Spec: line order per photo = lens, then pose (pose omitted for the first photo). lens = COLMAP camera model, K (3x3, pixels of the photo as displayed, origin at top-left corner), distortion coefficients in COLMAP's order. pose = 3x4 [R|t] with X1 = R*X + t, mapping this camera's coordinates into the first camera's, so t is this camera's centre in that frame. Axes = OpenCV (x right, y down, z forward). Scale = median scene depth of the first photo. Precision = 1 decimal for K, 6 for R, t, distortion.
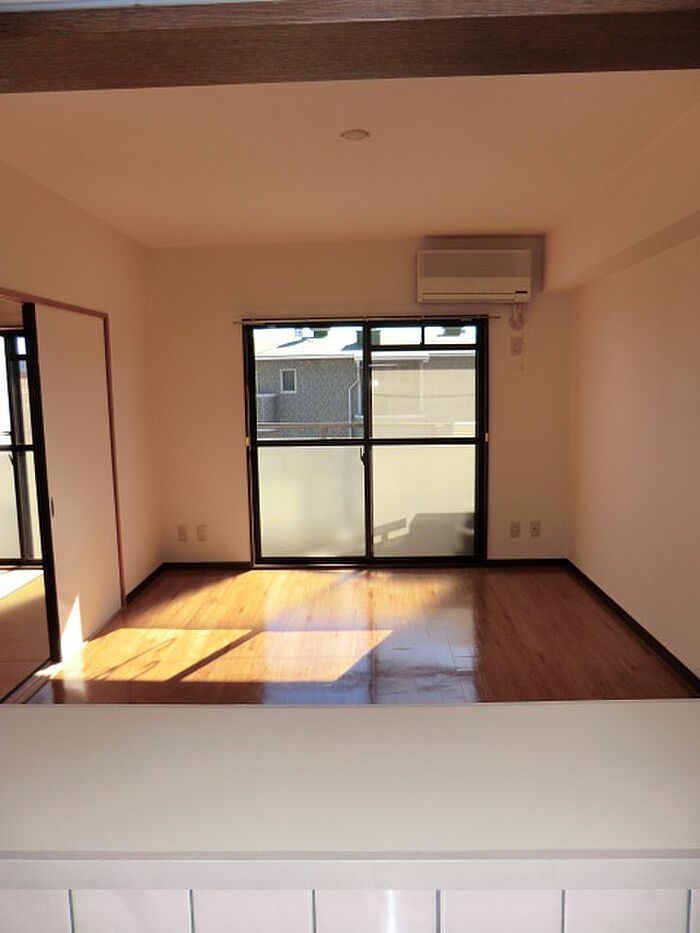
lens RADIAL K [[677.1, 0, 350.0], [0, 677.1, 466.5], [0, 0, 1]] dist [-0.143550, -0.001278]
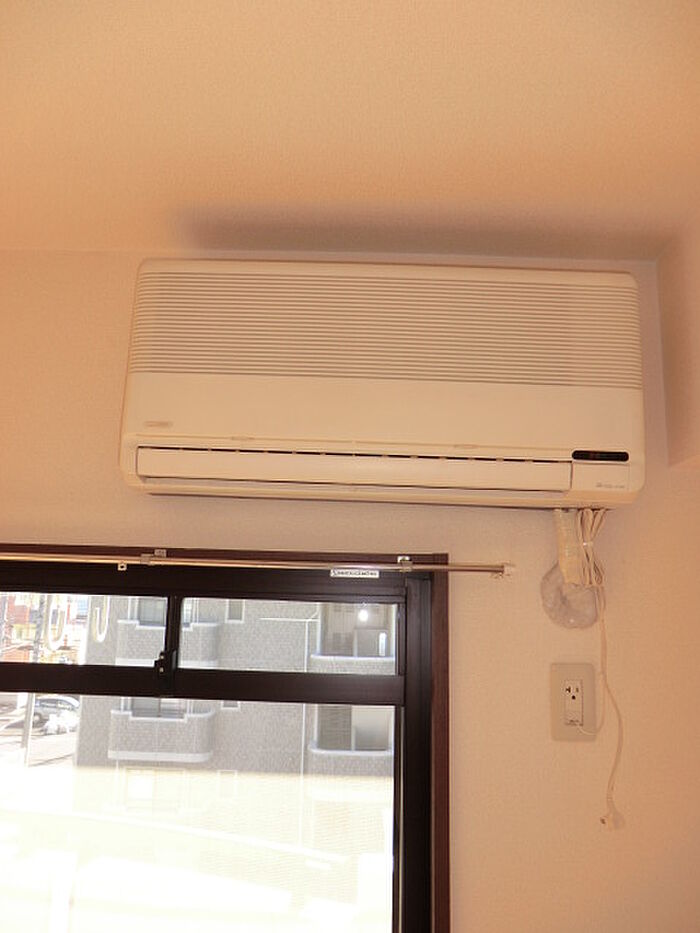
lens RADIAL K [[677.1, 0, 350.0], [0, 677.1, 466.5], [0, 0, 1]] dist [-0.143550, -0.001278]
pose [[0.998853, 0.046298, 0.012218, 0.165366], [-0.040029, 0.947410, -0.317510, -0.178018], [-0.026275, 0.316657, 0.948176, 0.757458]]
